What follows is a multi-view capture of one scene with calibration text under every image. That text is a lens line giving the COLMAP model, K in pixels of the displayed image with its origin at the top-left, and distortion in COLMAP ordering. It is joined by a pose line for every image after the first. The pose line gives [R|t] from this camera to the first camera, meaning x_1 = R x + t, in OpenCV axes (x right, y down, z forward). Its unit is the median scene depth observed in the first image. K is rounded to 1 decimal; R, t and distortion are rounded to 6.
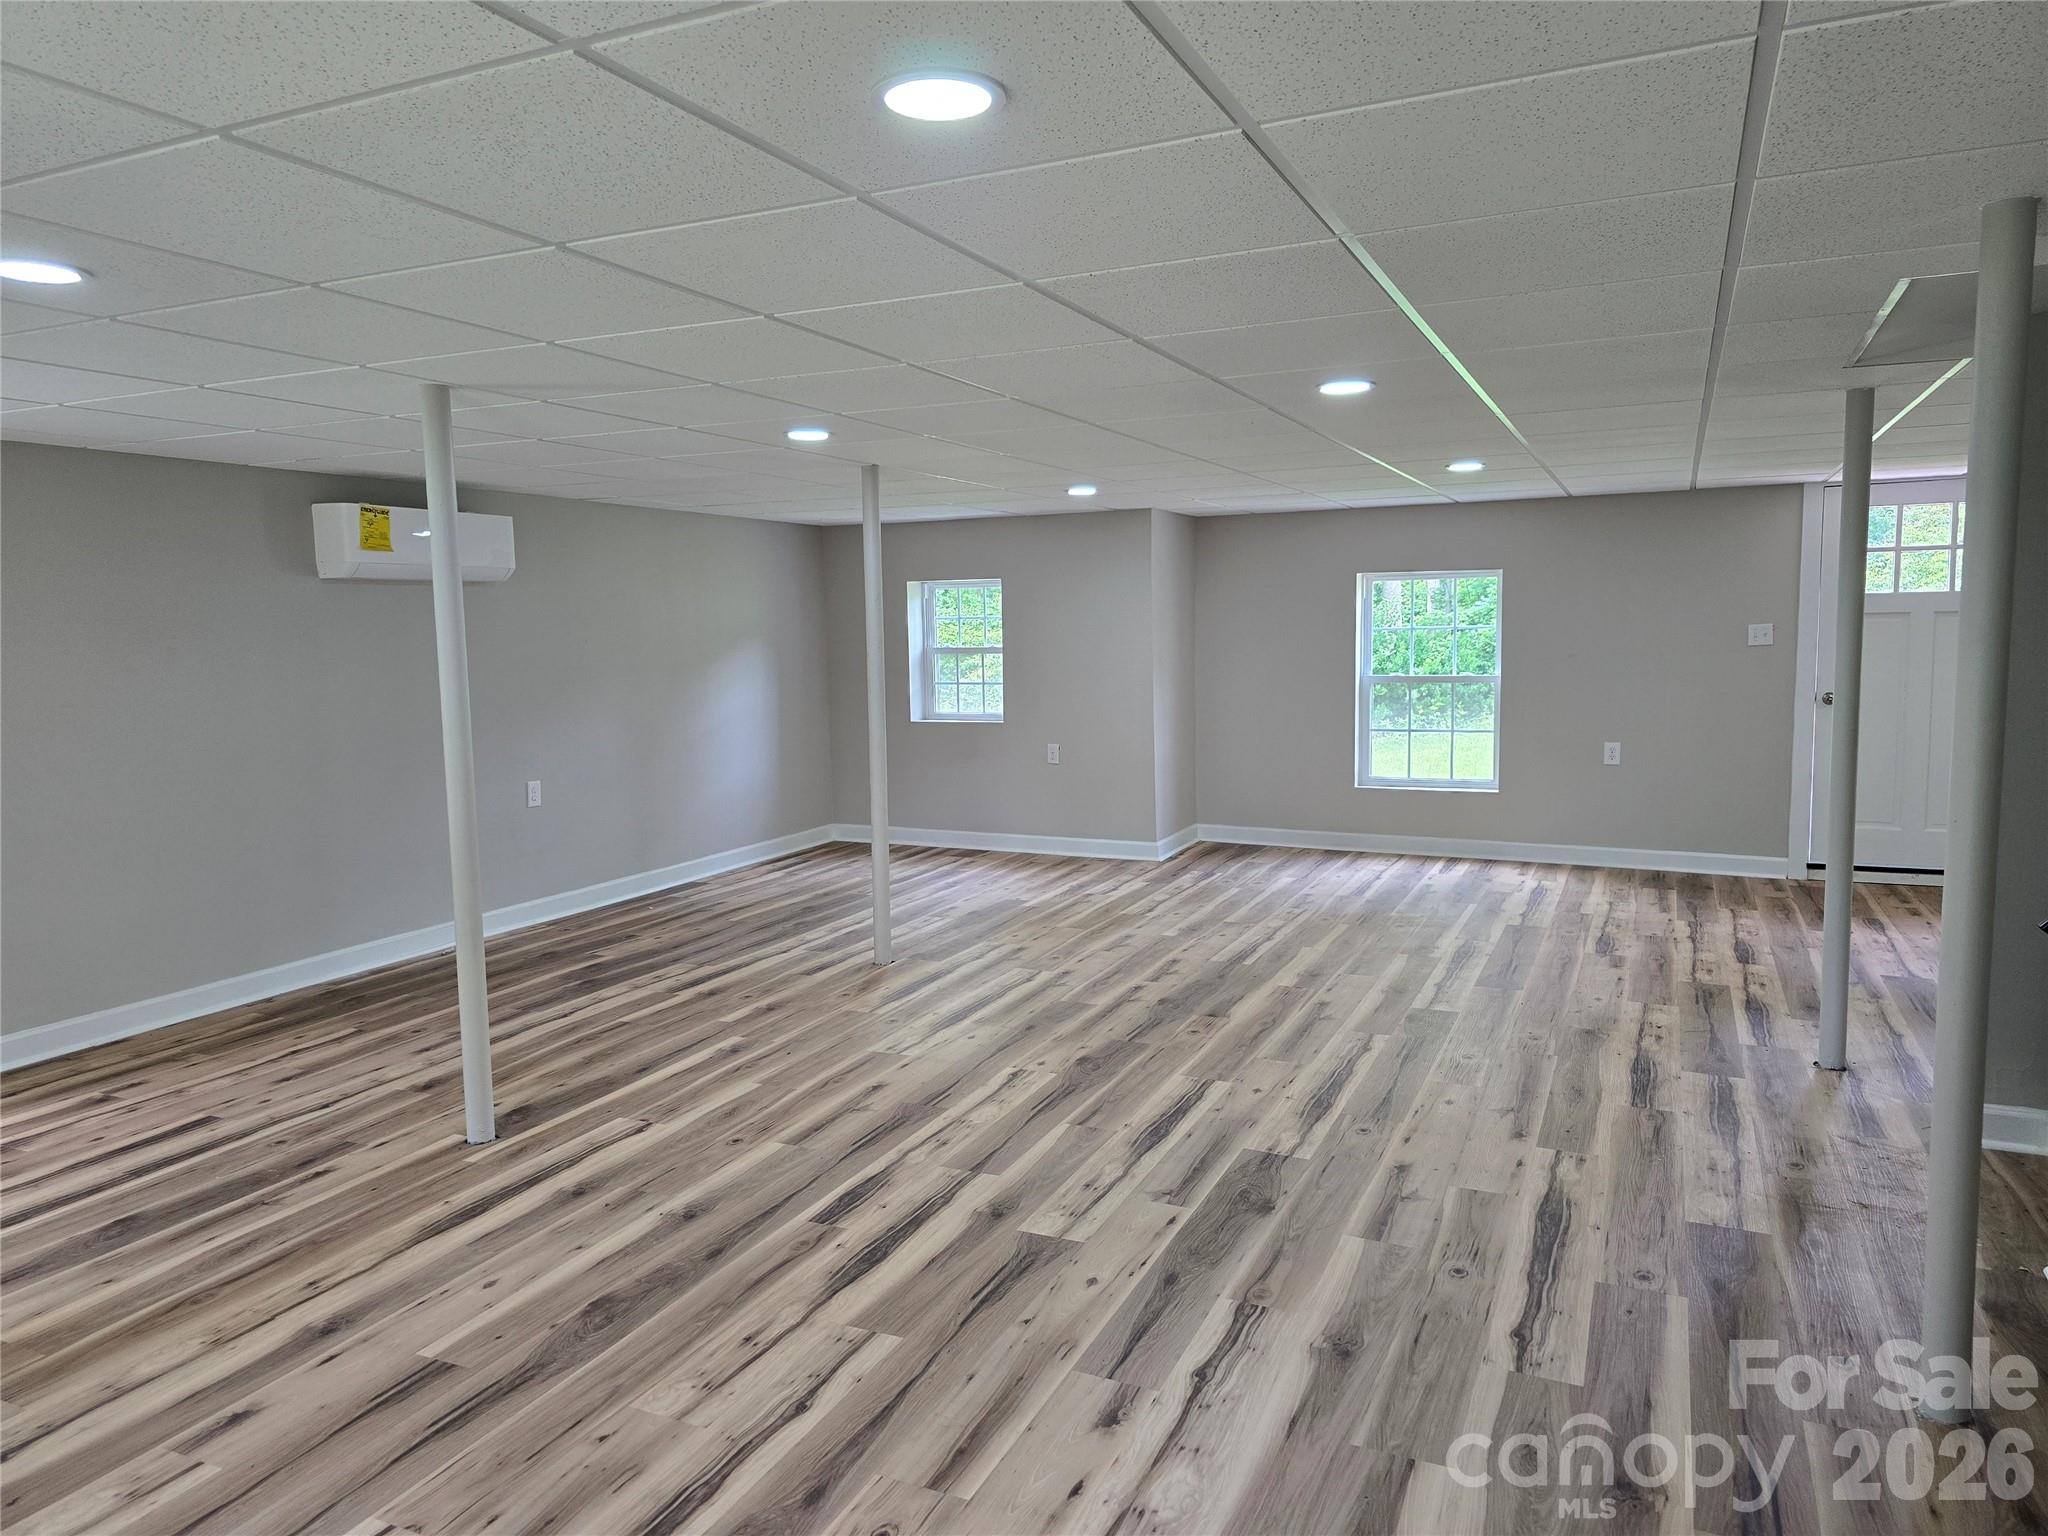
lens RADIAL K [[1372.9, 0, 1015.3], [0, 1372.9, 770.8], [0, 0, 1]] dist [0.069870, -0.071761]
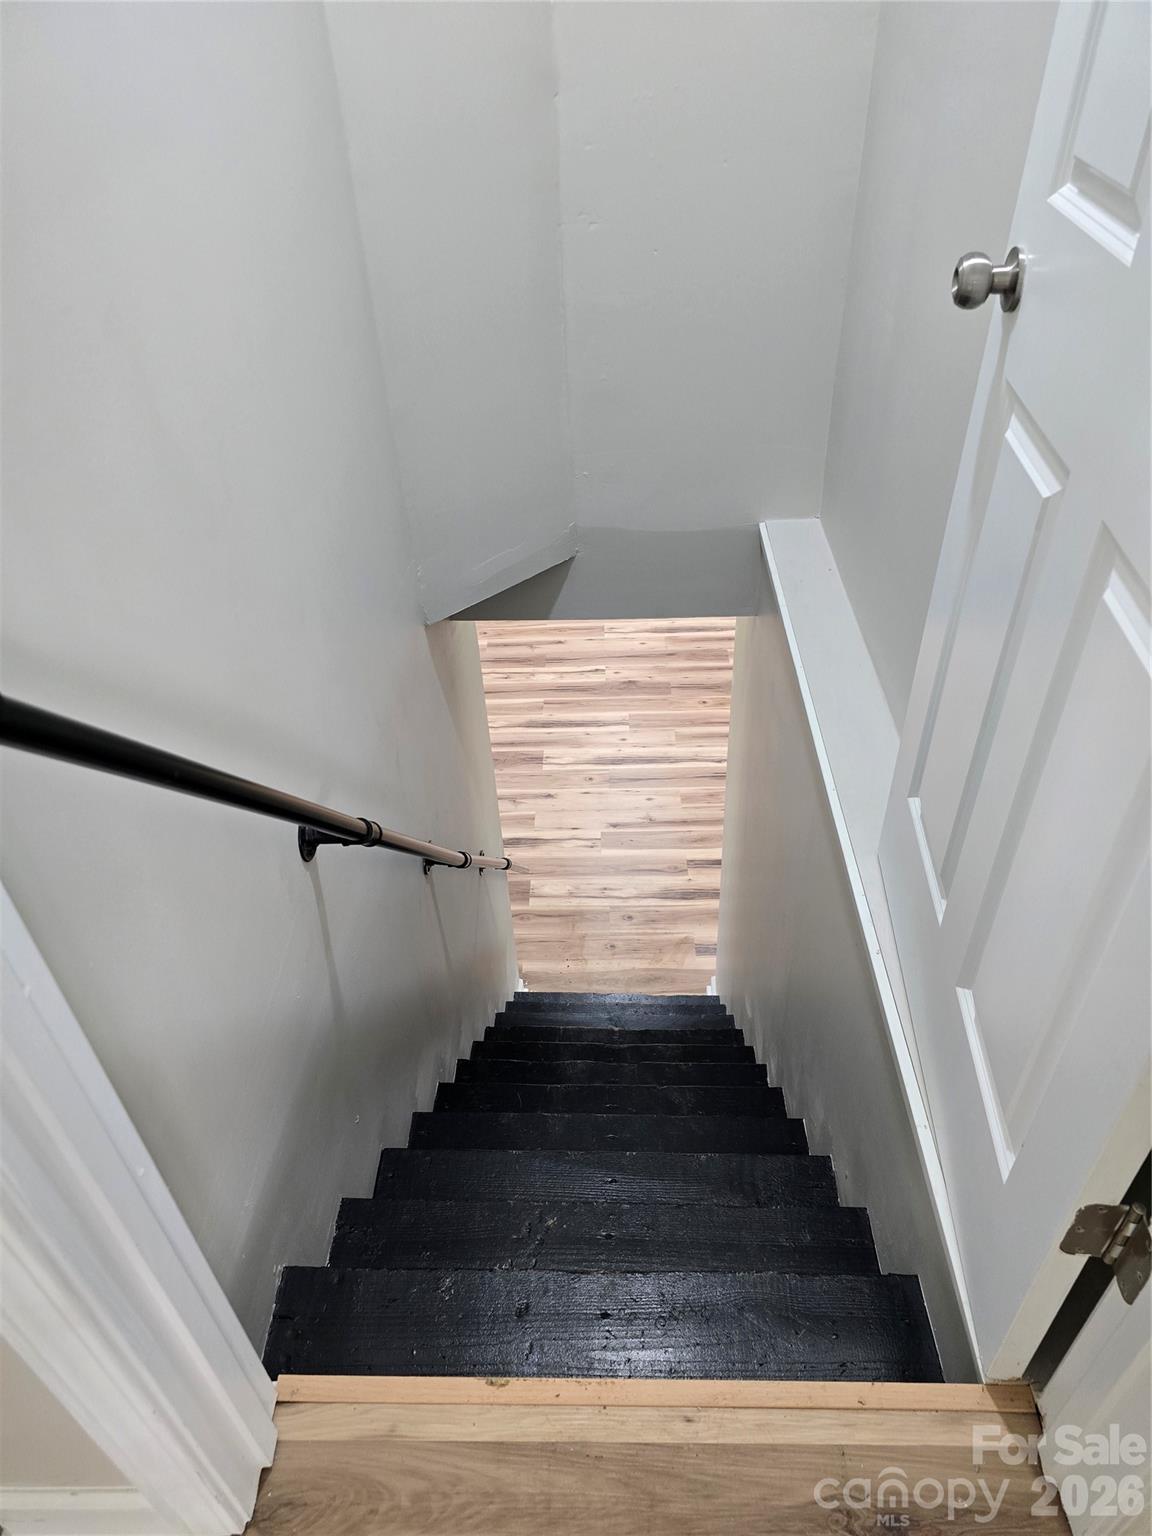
lens RADIAL K [[1029.6, 0, 580.4], [0, 1029.6, 759.4], [0, 0, 1]] dist [0.069870, -0.071761]
pose [[0.412869, 0.574259, -0.706941, 1.063079], [-0.067230, 0.793282, 0.605131, -0.555941], [0.908306, -0.202312, 0.366129, 0.356179]]
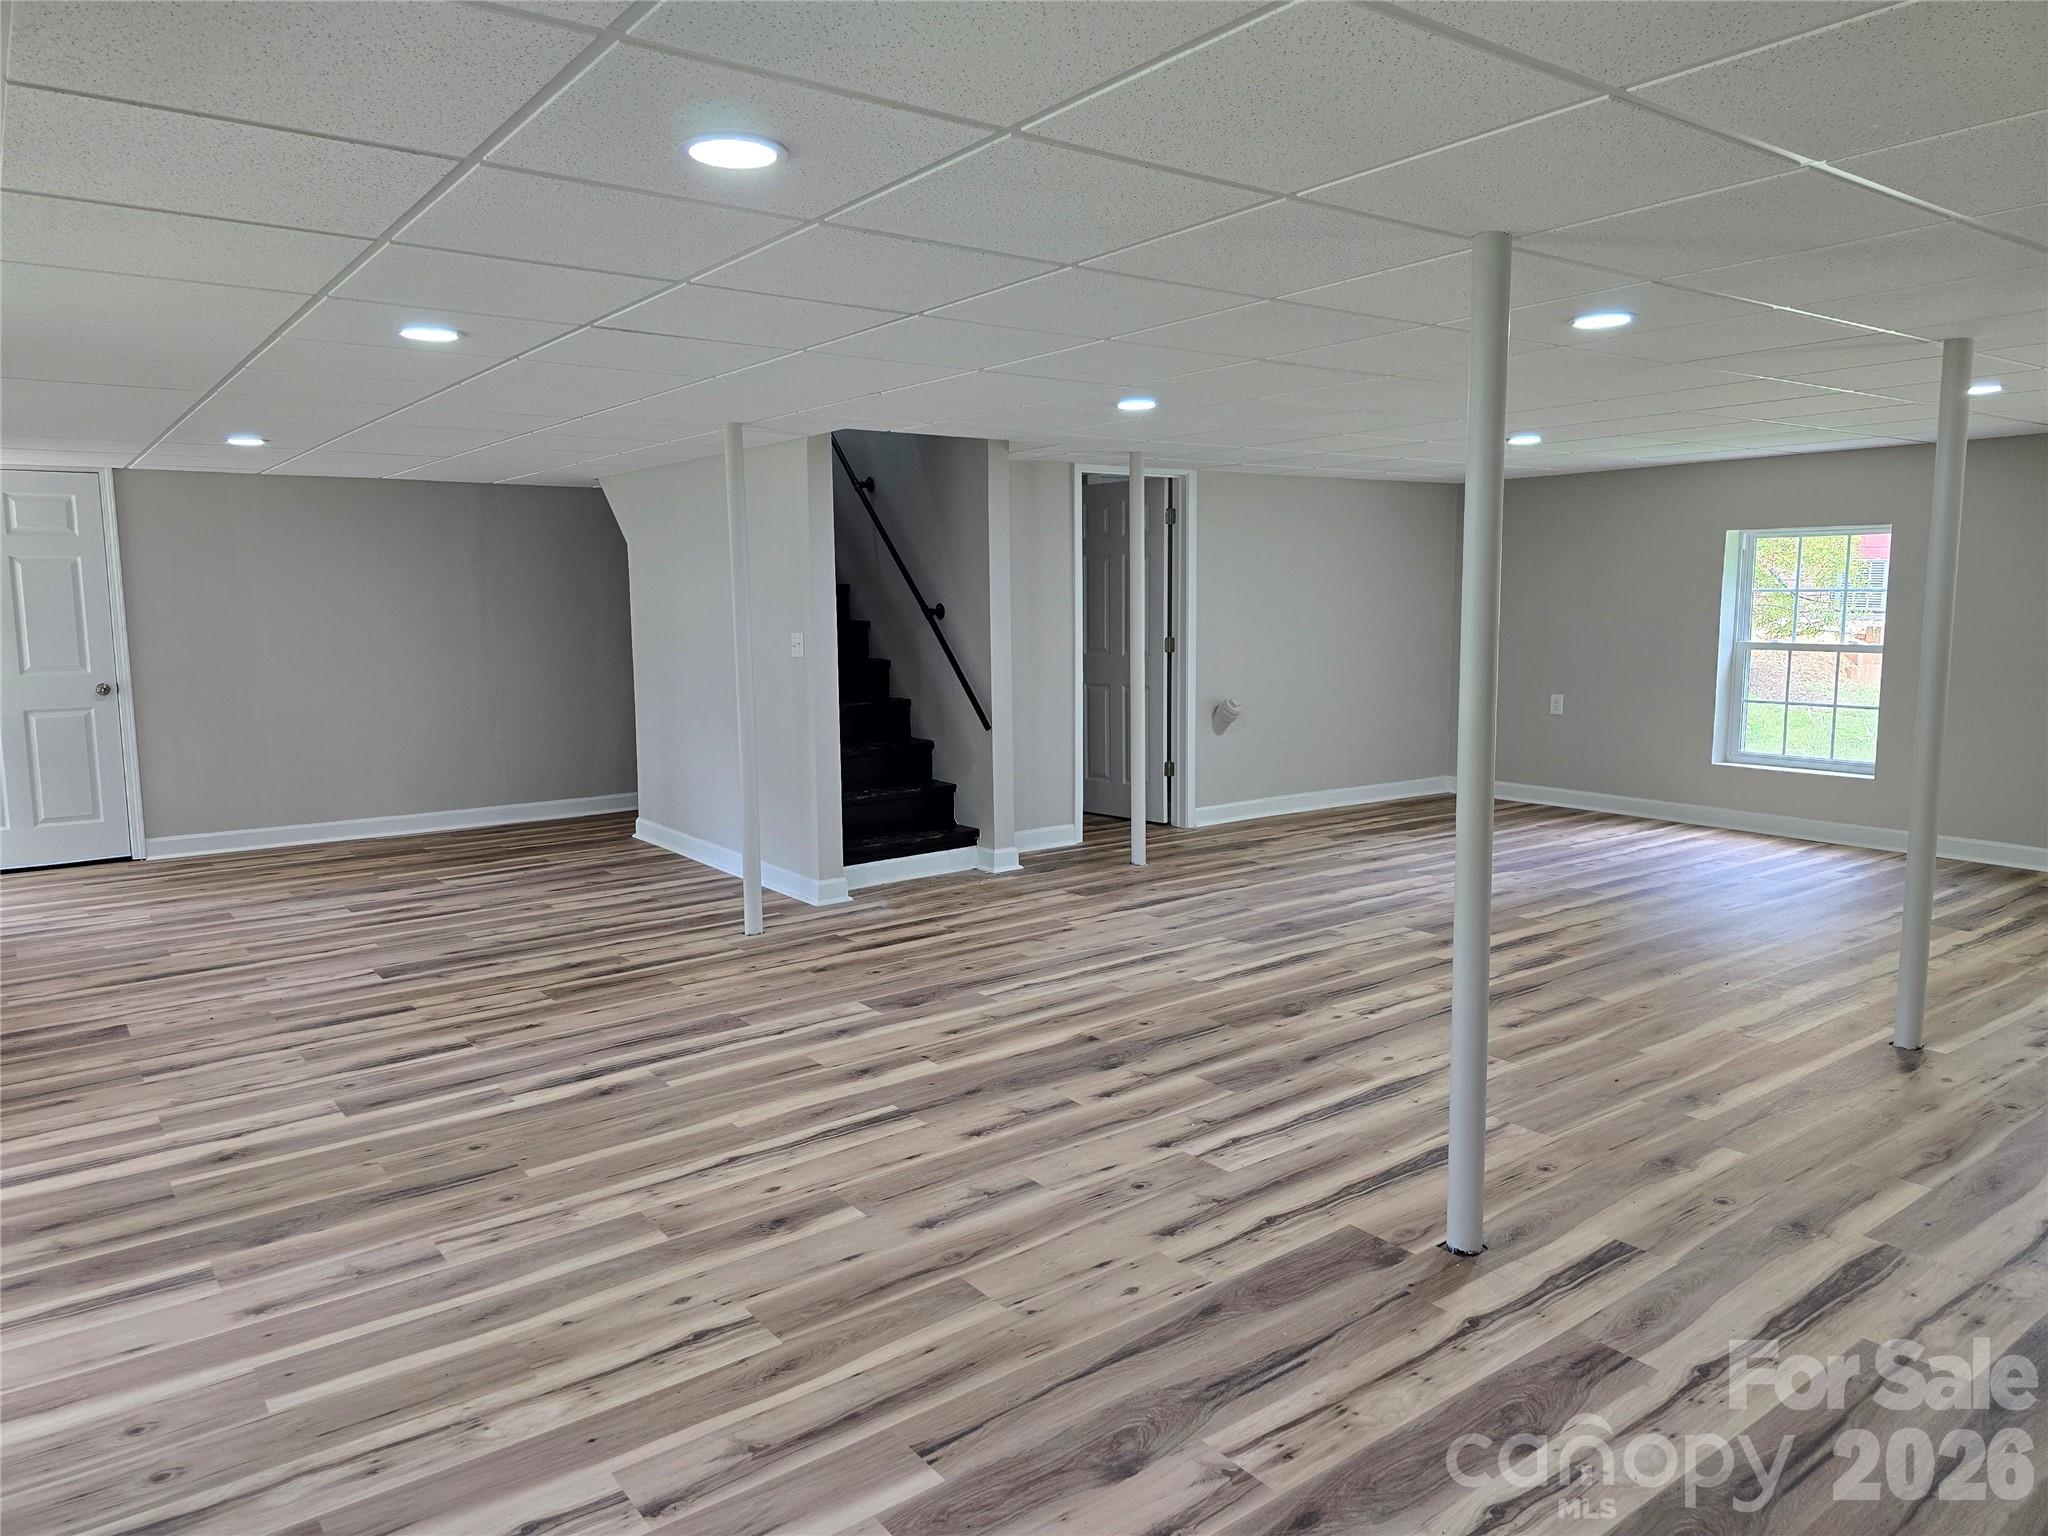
lens RADIAL K [[1366.6, 0, 1015.3], [0, 1366.6, 760.7], [0, 0, 1]] dist [0.071464, -0.070232]
pose [[-0.881349, -0.031796, 0.471396, -0.228873], [0.076777, 0.974833, 0.209299, -0.188776], [-0.466187, 0.220658, -0.856726, 1.823071]]
